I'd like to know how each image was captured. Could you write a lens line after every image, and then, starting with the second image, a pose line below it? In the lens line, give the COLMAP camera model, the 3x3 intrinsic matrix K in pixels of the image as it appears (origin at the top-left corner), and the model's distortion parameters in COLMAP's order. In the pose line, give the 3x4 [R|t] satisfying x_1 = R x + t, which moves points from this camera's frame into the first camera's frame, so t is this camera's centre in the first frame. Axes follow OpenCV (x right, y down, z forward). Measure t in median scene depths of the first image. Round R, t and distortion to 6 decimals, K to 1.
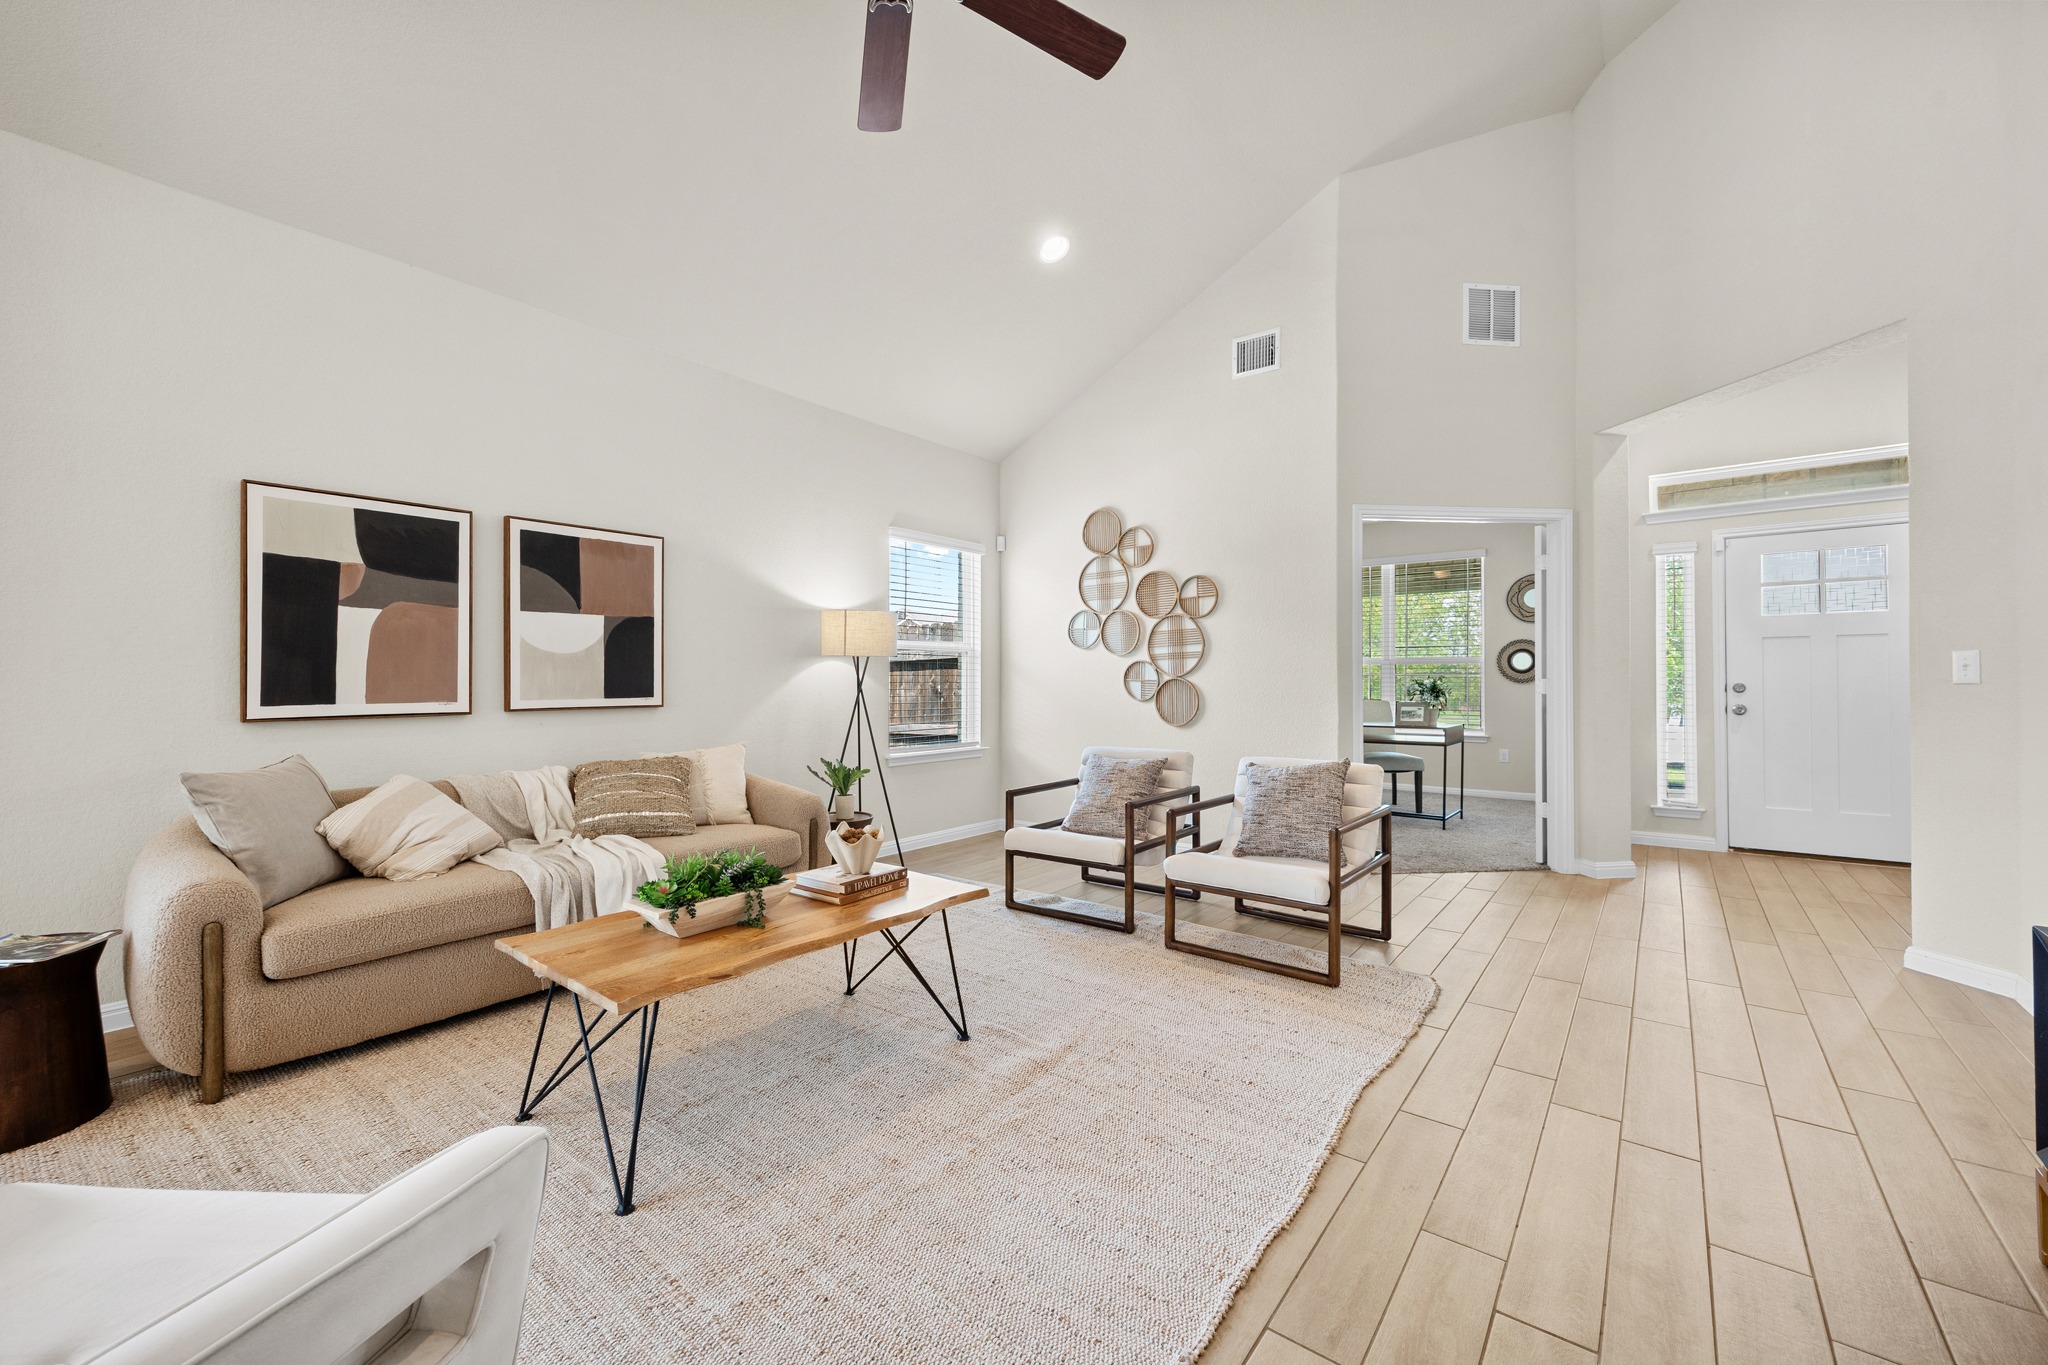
lens RADIAL K [[809.6, 0, 1035.0], [0, 809.6, 677.1], [0, 0, 1]] dist [0.002806, 0.000273]
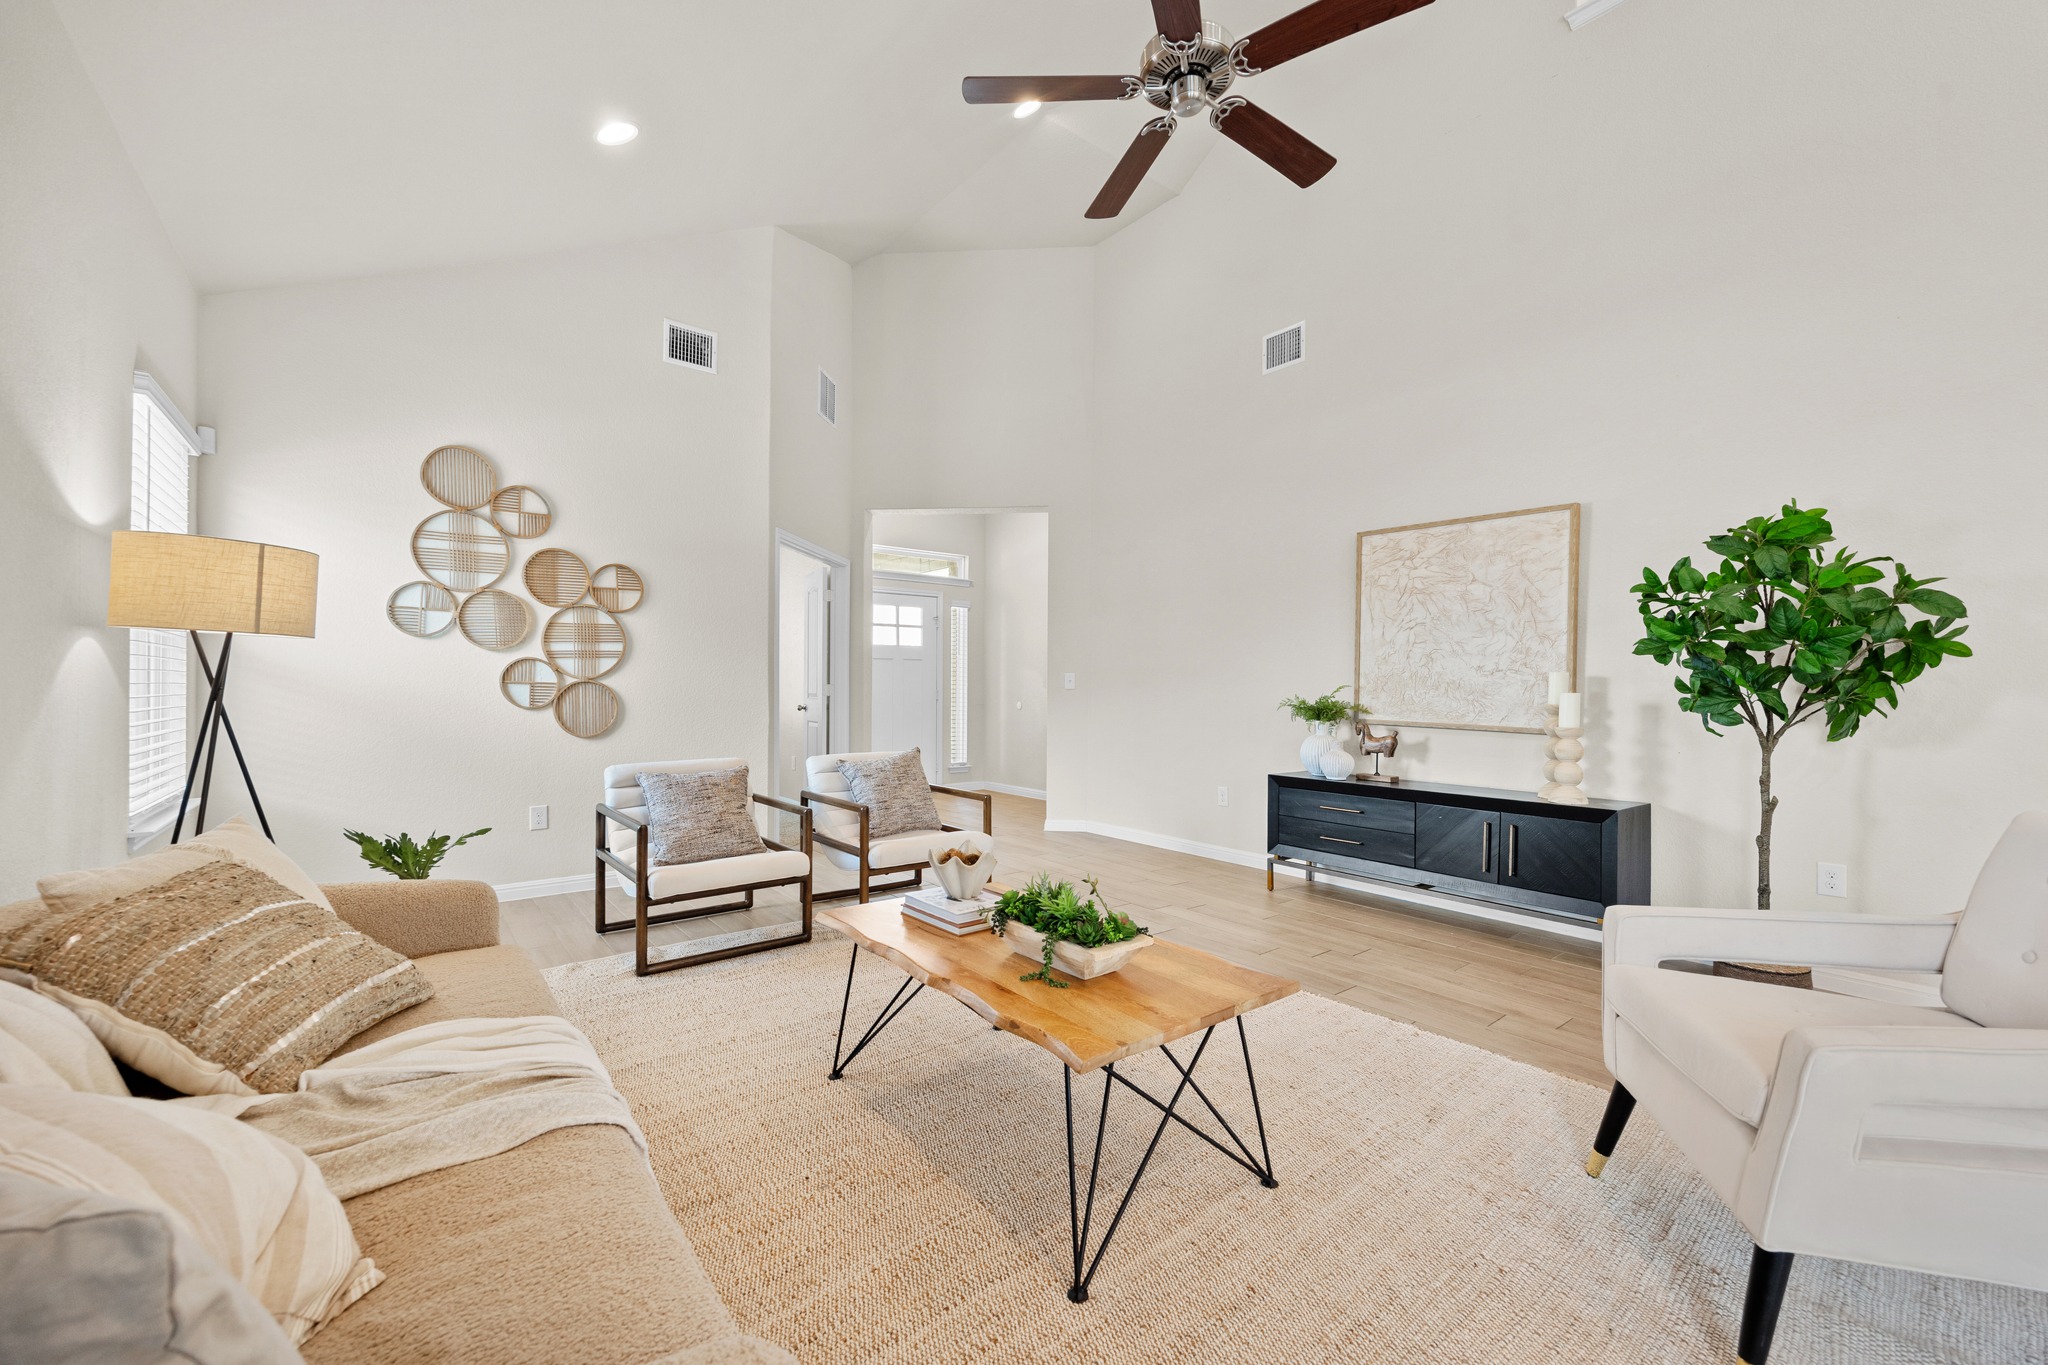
lens RADIAL K [[809.6, 0, 1021.5], [0, 809.6, 690.3], [0, 0, 1]] dist [0.002806, 0.000273]
pose [[0.241489, -0.000894, 0.970403, -0.526473], [-0.012370, 0.999915, 0.003999, 0.002300], [-0.970325, -0.012970, 0.241458, 0.347362]]
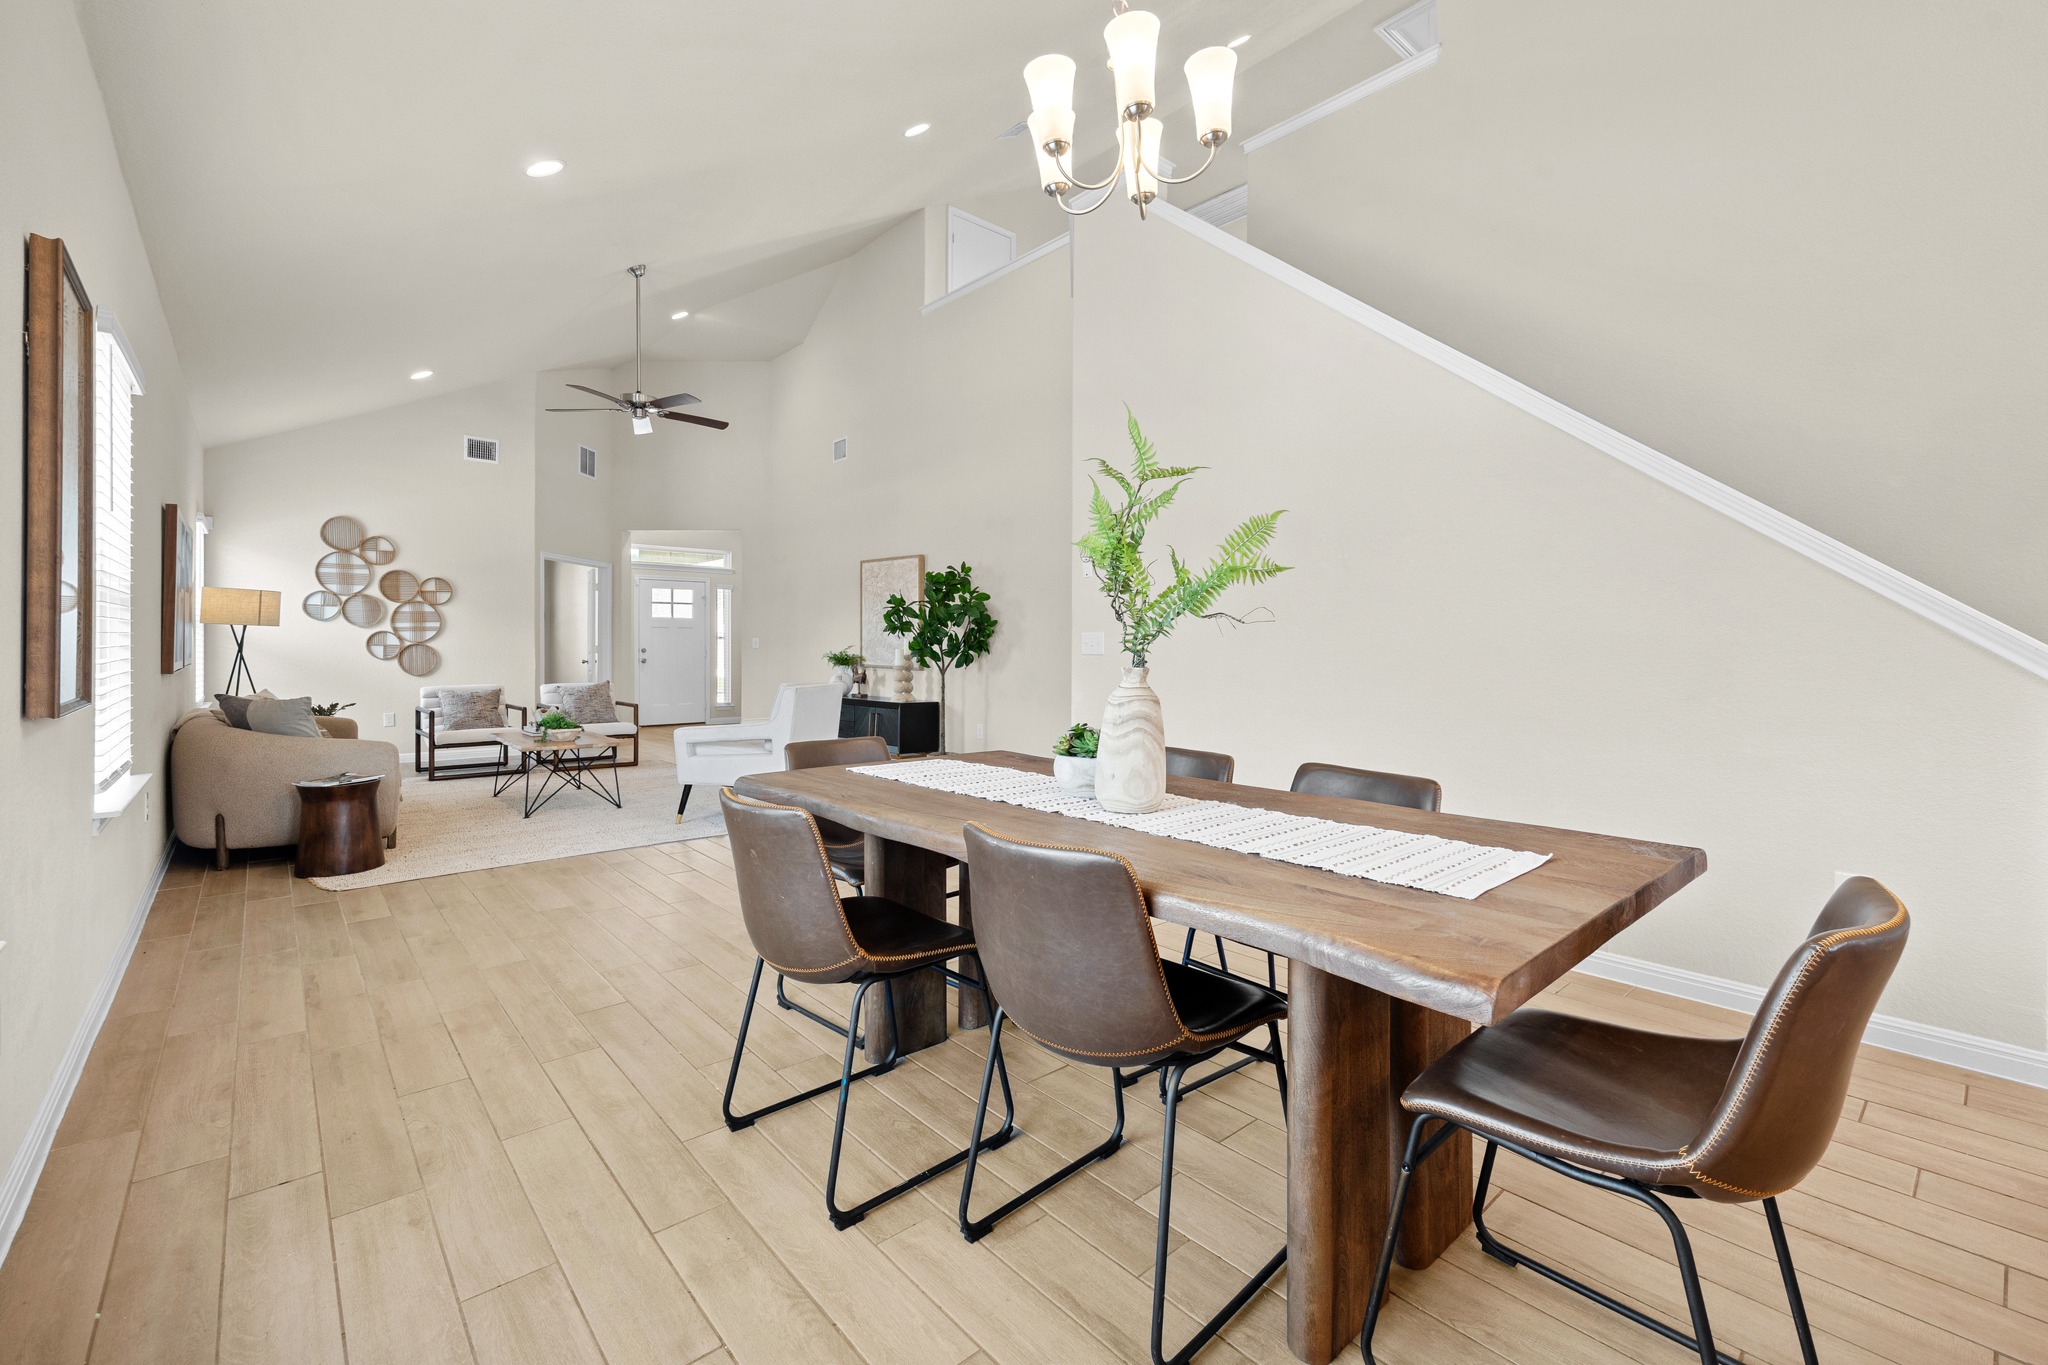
lens RADIAL K [[884.0, 0, 1026.0], [0, 884.0, 655.6], [0, 0, 1]] dist [0.009134, 0.000153]
pose [[0.193608, -0.005228, 0.981065, -1.199254], [-0.009490, 0.999929, 0.007202, 0.000847], [-0.981033, -0.010704, 0.193545, -0.418905]]
